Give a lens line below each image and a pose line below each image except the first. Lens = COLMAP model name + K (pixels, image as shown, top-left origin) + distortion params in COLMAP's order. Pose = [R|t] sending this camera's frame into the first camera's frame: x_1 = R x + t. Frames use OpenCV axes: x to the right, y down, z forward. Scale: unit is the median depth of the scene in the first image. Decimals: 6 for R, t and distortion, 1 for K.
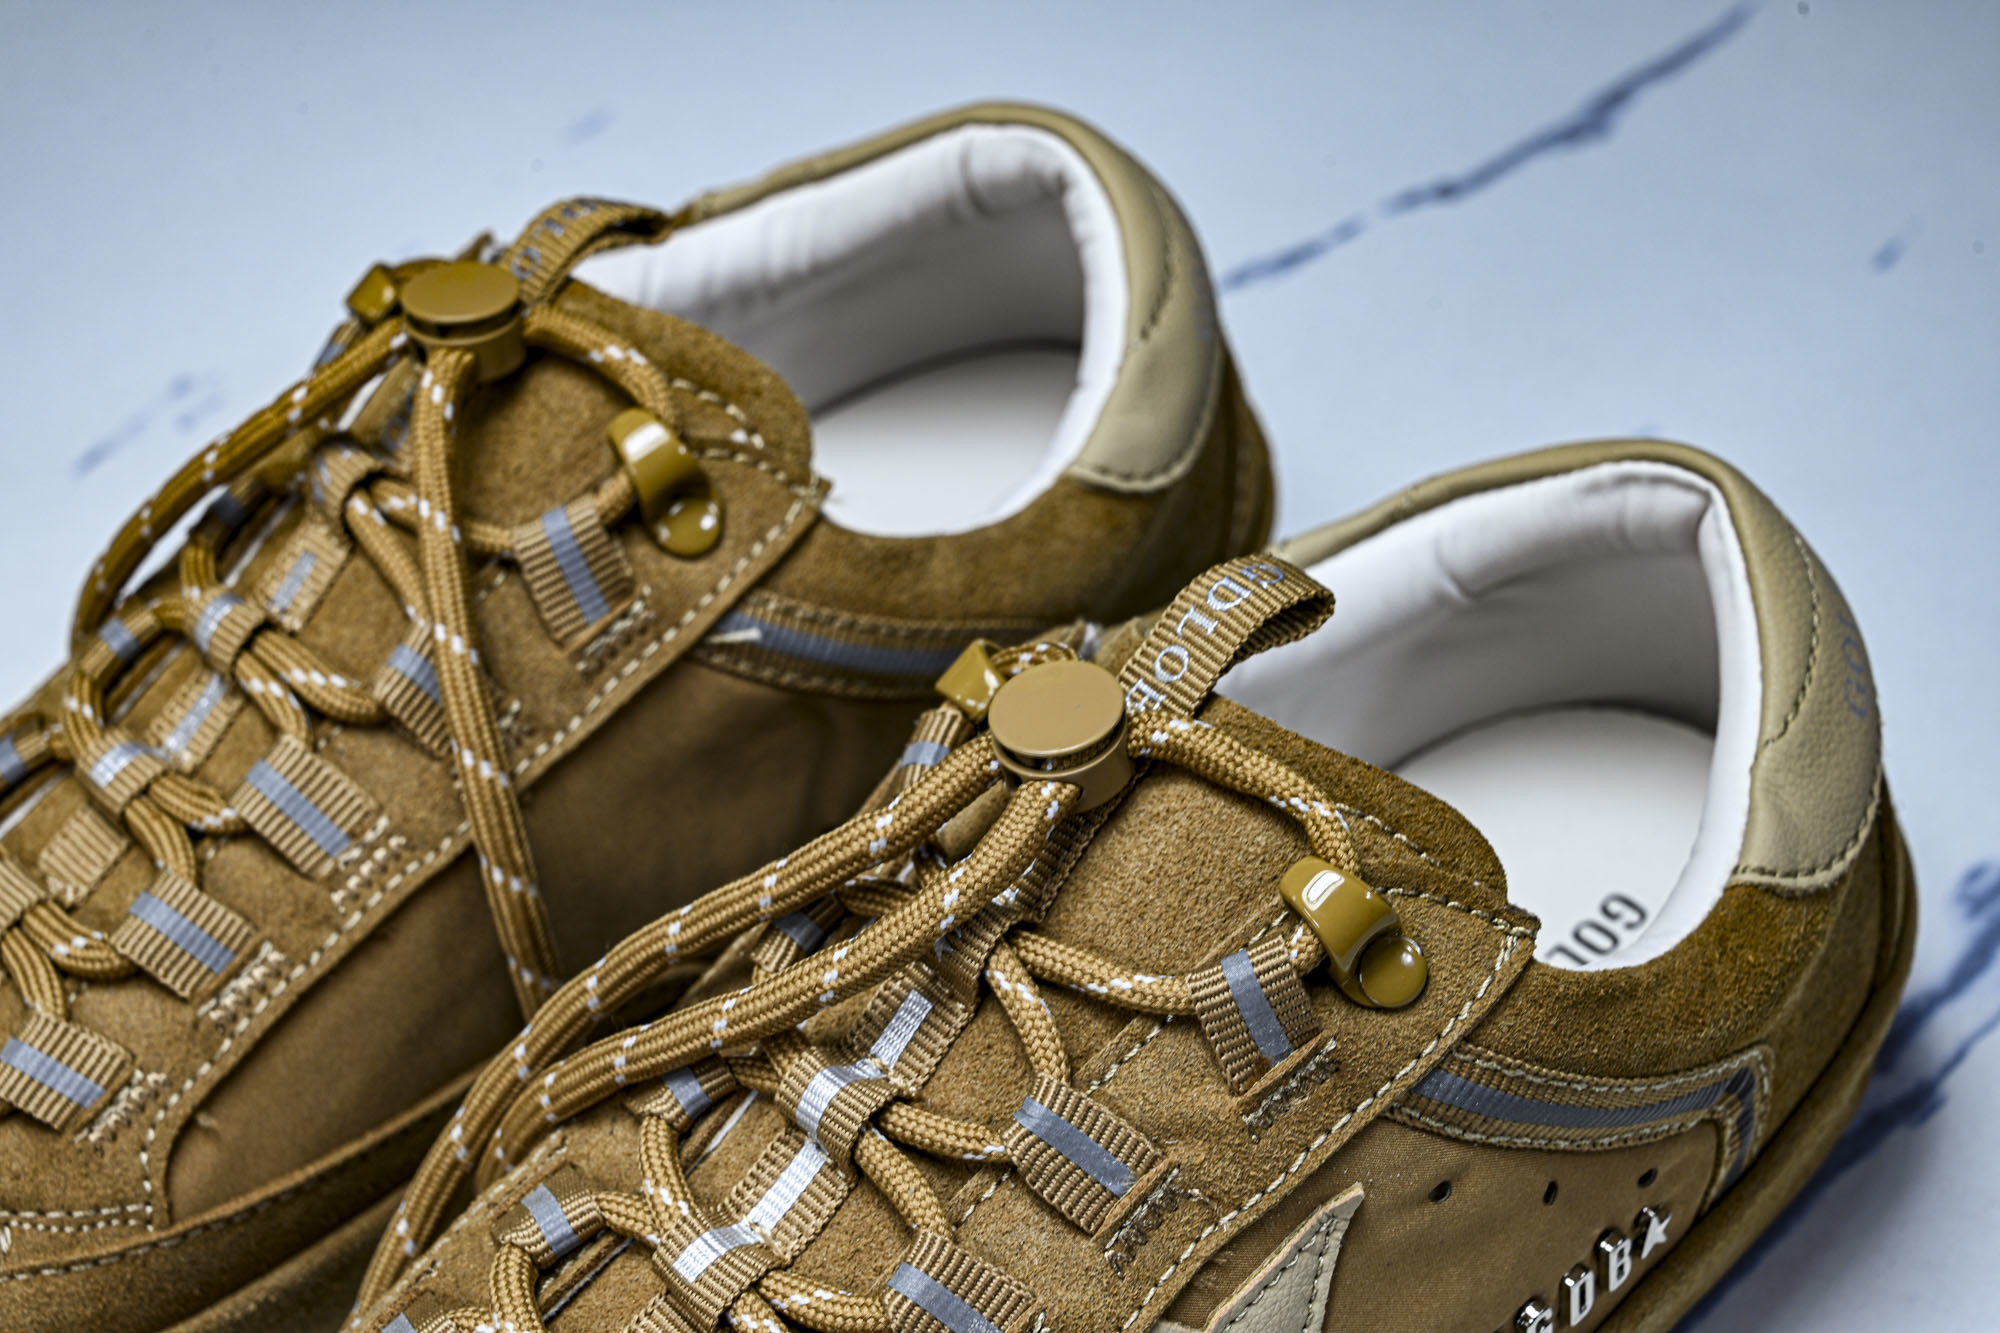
lens RADIAL K [[3938.2, 0, 1000.0], [0, 3938.2, 666.5], [0, 0, 1]] dist [0.026742, -0.141349]
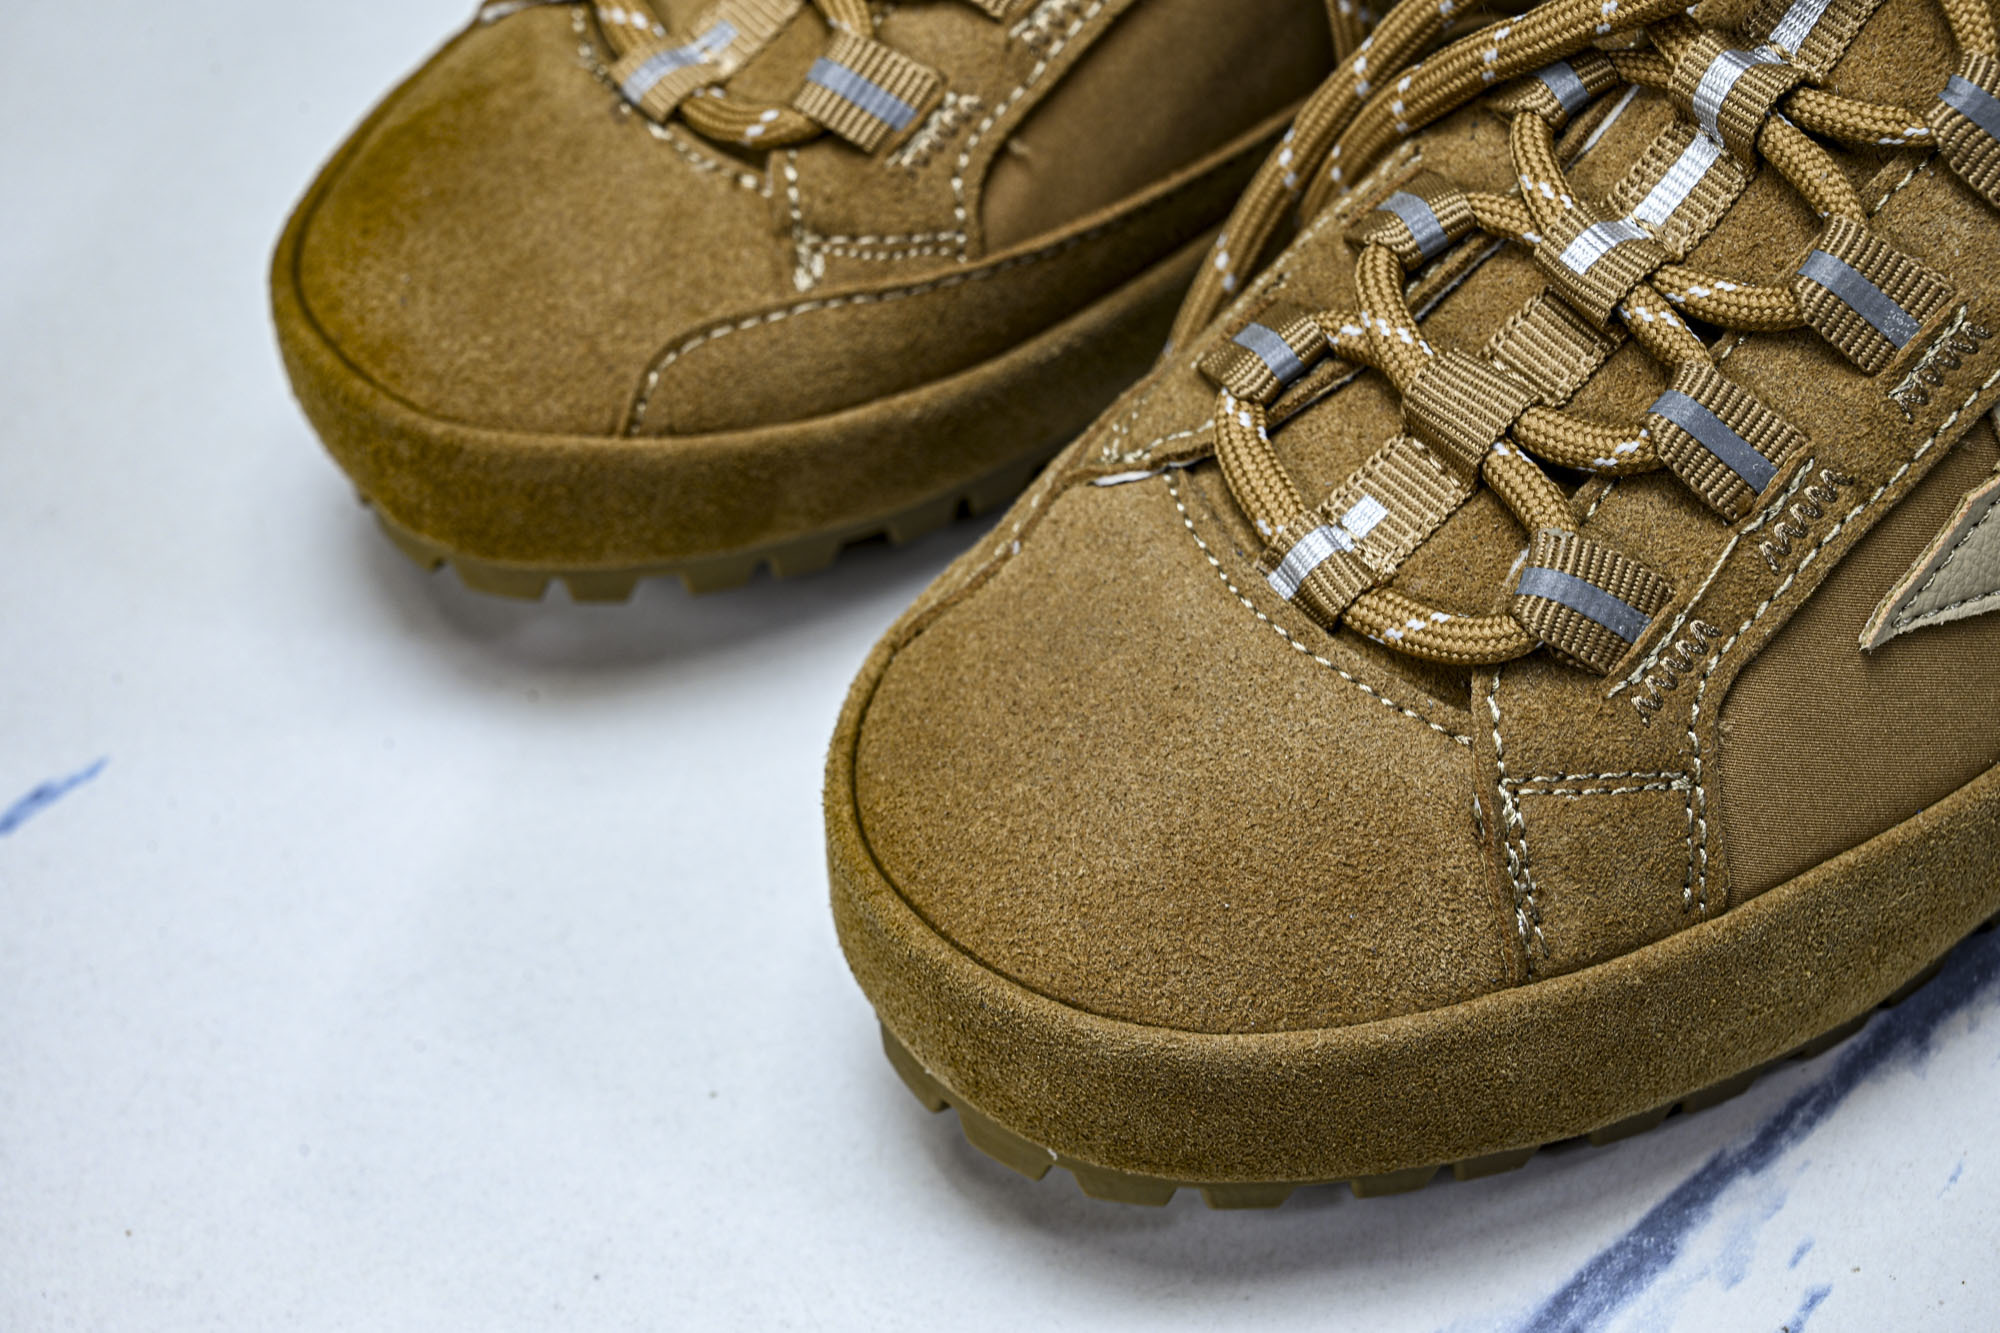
lens RADIAL K [[3938.2, 0, 1000.0], [0, 3938.2, 666.5], [0, 0, 1]] dist [0.026742, -0.141349]
pose [[0.994882, 0.019092, -0.099222, -0.117658], [-0.004130, 0.988850, 0.148859, 0.105742], [0.100958, -0.147687, 0.983868, 0.040006]]
